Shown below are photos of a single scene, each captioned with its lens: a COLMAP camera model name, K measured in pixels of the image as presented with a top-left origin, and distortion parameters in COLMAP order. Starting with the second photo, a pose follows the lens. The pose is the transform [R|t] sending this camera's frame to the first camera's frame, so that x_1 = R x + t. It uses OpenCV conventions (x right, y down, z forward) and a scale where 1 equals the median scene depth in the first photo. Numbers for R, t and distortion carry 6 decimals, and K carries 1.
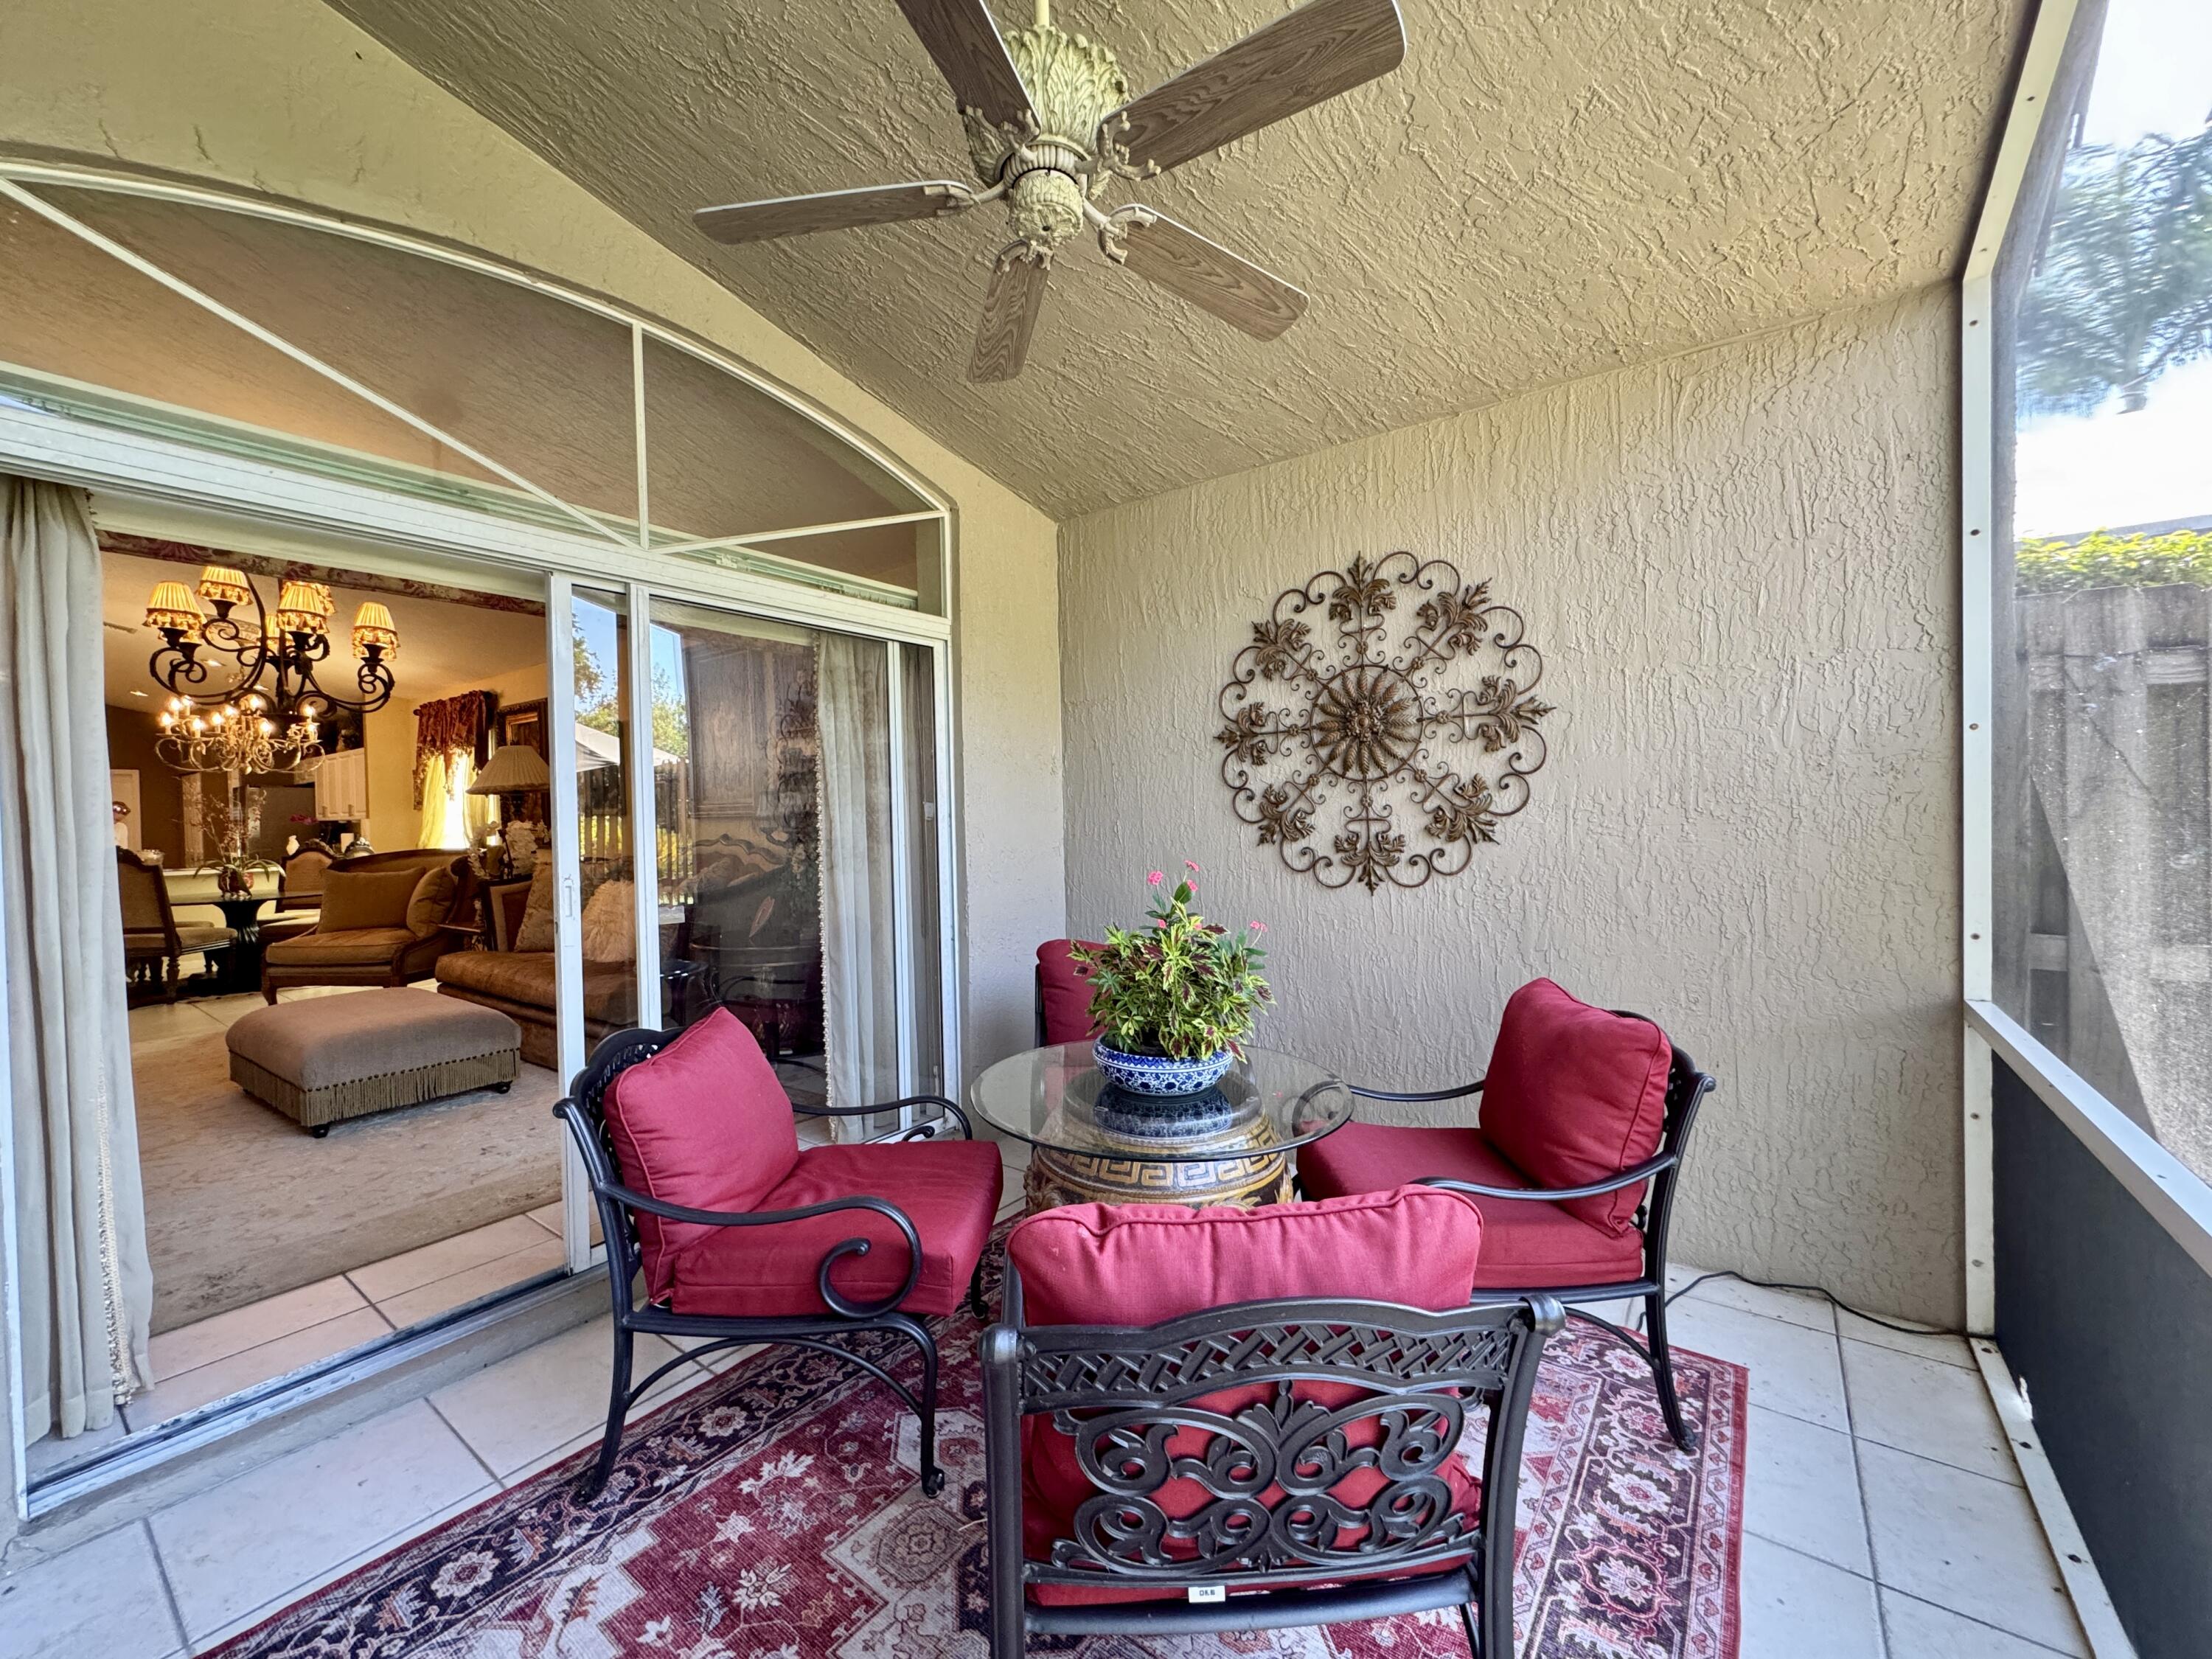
lens RADIAL K [[887.0, 0, 1100.9], [0, 887.0, 829.0], [0, 0, 1]] dist [0.000175, 0.000782]
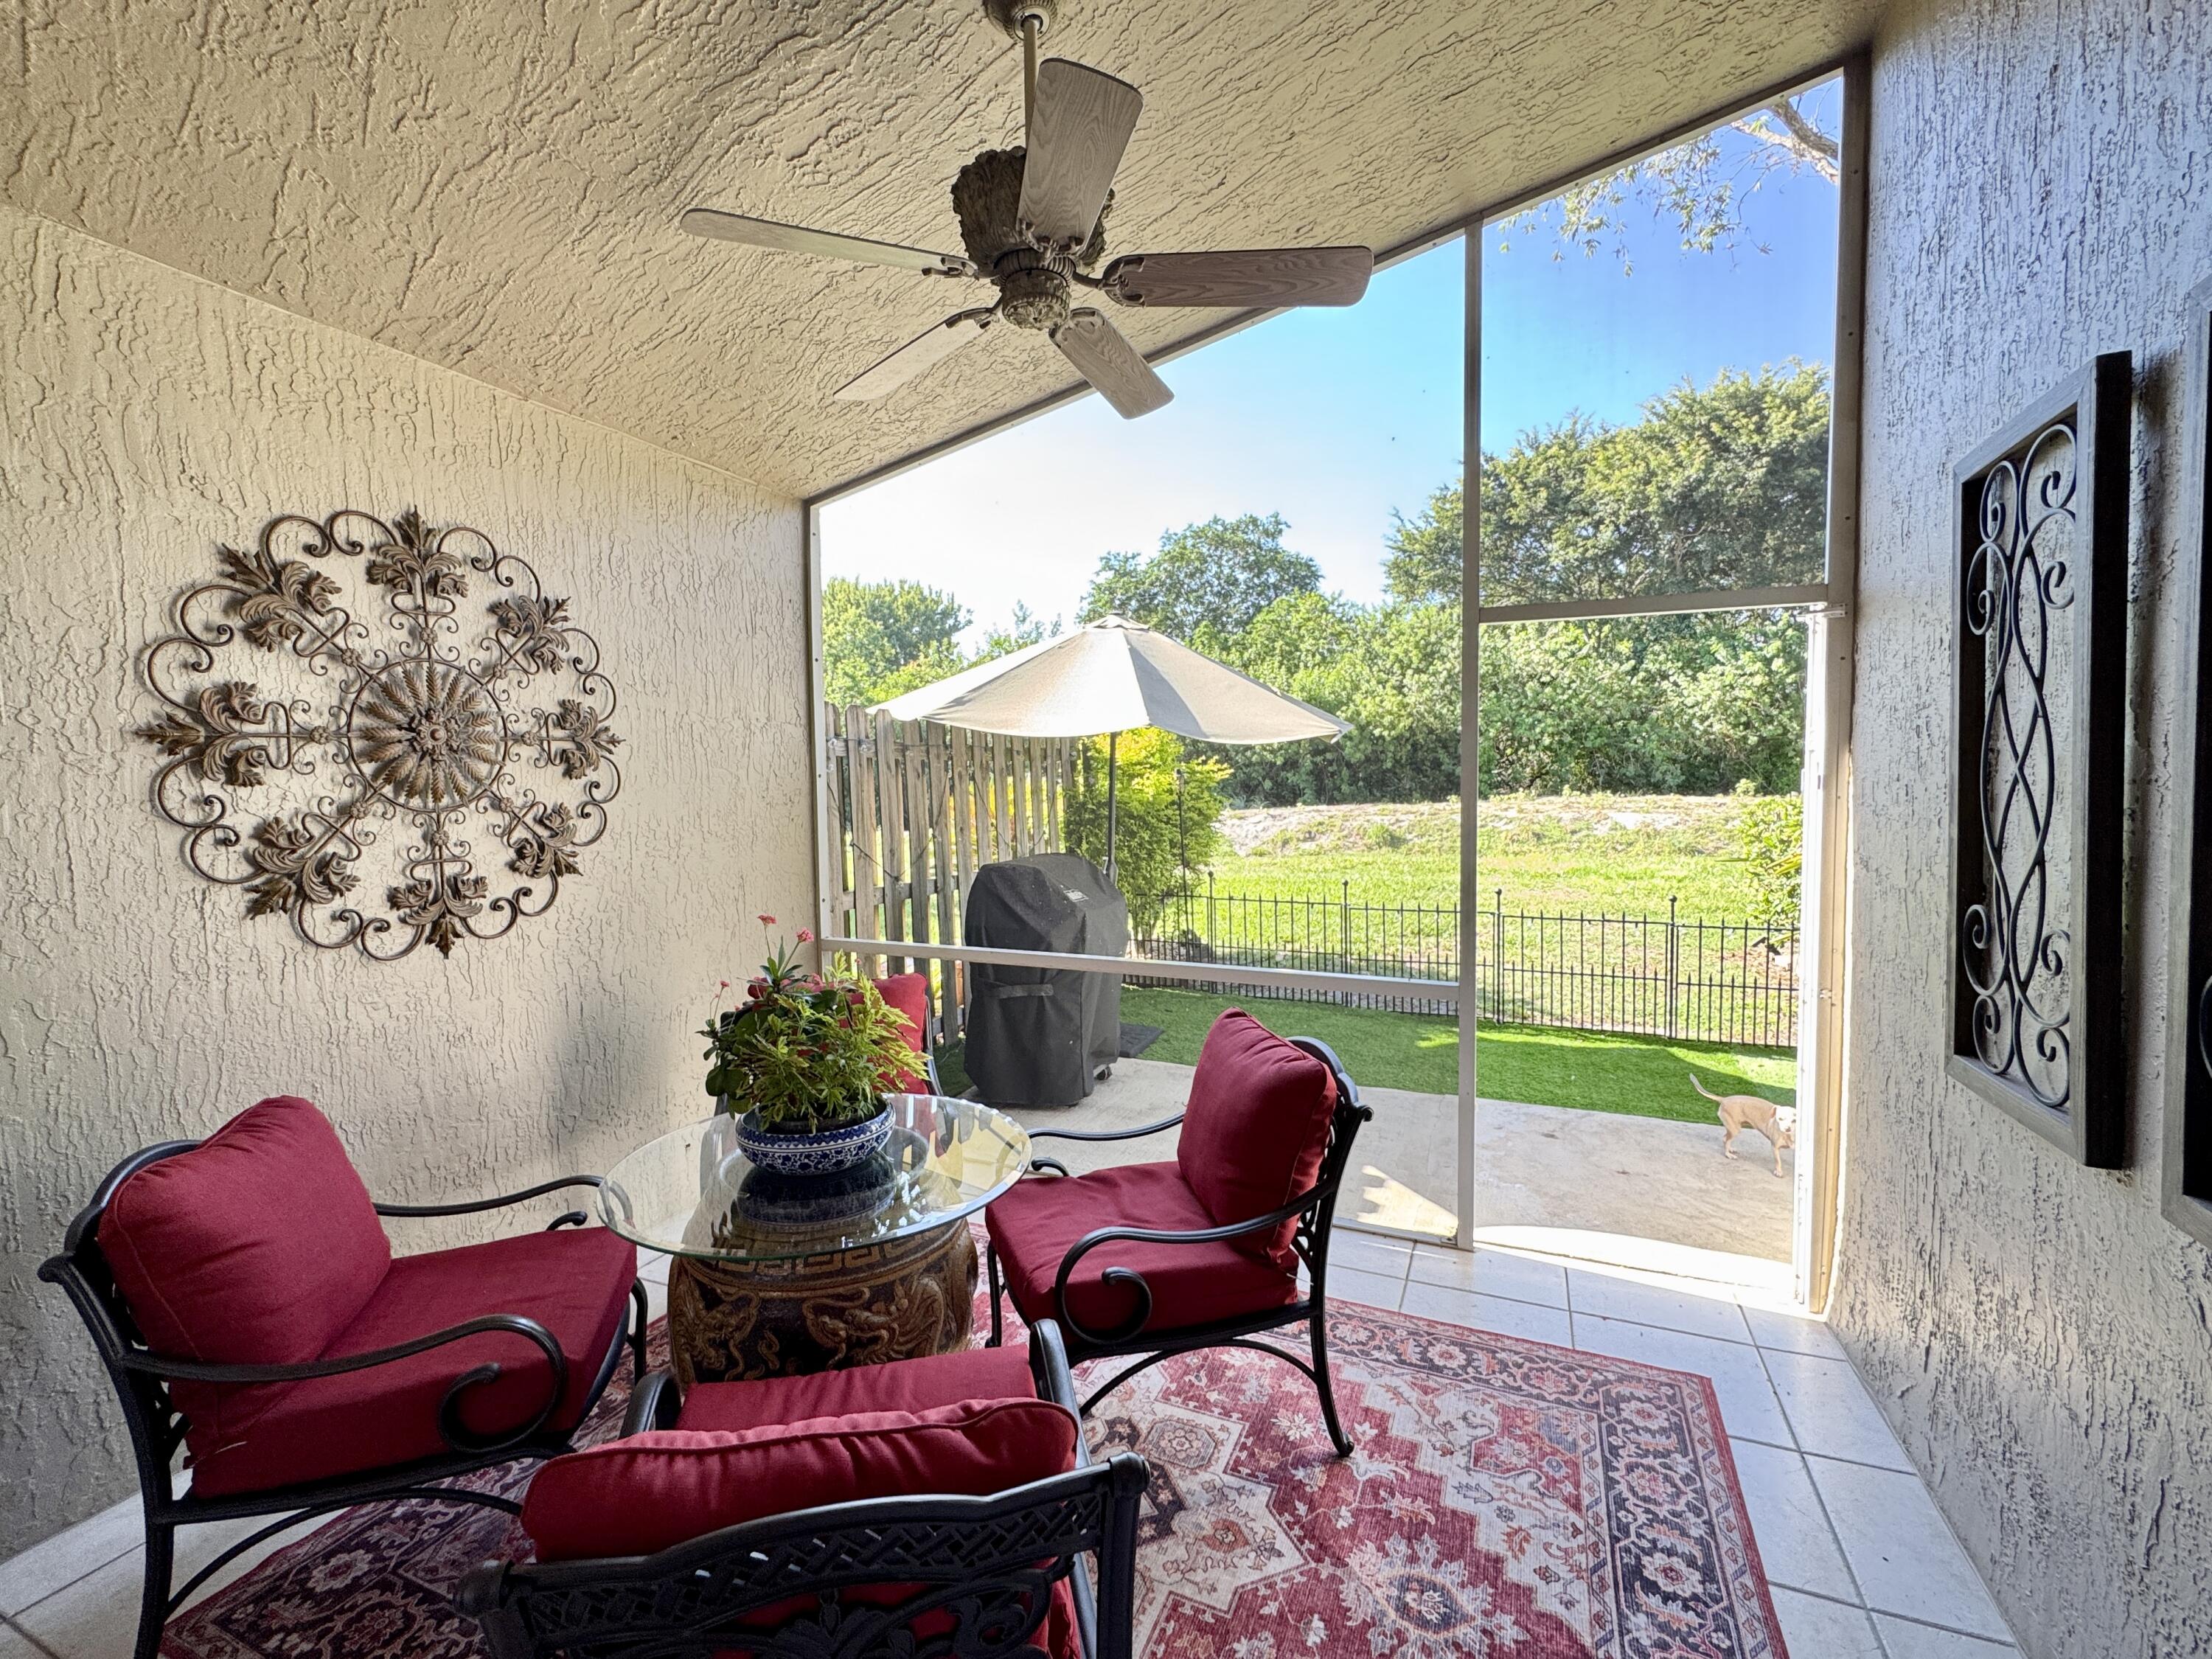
lens RADIAL K [[959.9, 0, 1102.6], [0, 959.9, 830.7], [0, 0, 1]] dist [0.000343, -0.000092]
pose [[-0.228667, -0.039729, 0.972694, -0.635461], [0.036405, 0.998119, 0.049325, -0.056281], [-0.972824, 0.046690, -0.226791, 0.624690]]
